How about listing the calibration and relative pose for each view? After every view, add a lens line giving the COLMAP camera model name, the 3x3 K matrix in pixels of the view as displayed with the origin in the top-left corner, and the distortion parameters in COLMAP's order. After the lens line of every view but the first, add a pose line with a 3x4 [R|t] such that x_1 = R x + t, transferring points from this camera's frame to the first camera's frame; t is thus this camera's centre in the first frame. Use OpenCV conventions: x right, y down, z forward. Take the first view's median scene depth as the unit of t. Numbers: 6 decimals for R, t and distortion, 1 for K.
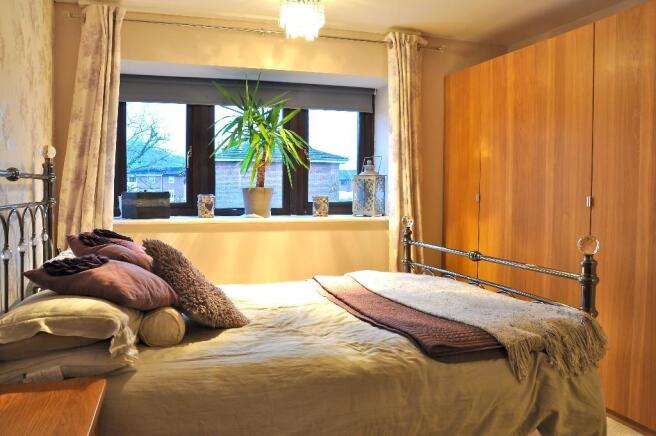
lens RADIAL K [[524.7, 0, 305.5], [0, 524.7, 218.1], [0, 0, 1]] dist [-0.099099, 0.007376]
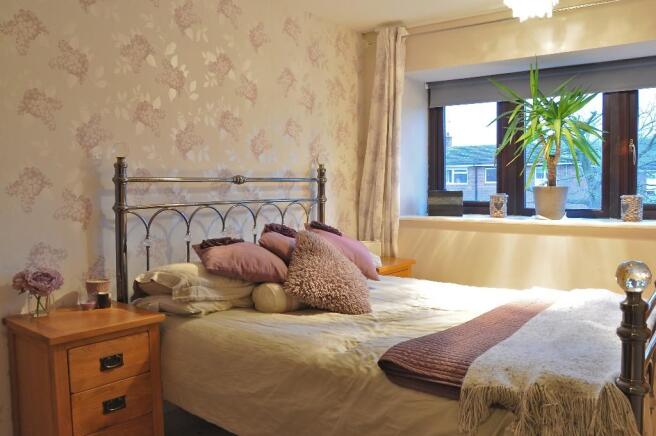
lens RADIAL K [[524.7, 0, 305.5], [0, 524.7, 218.1], [0, 0, 1]] dist [-0.099099, 0.007376]
pose [[0.586619, 0.039526, -0.808898, 0.448201], [-0.034184, 0.999127, 0.024031, -0.012055], [0.809141, 0.013555, 0.587458, 0.166956]]
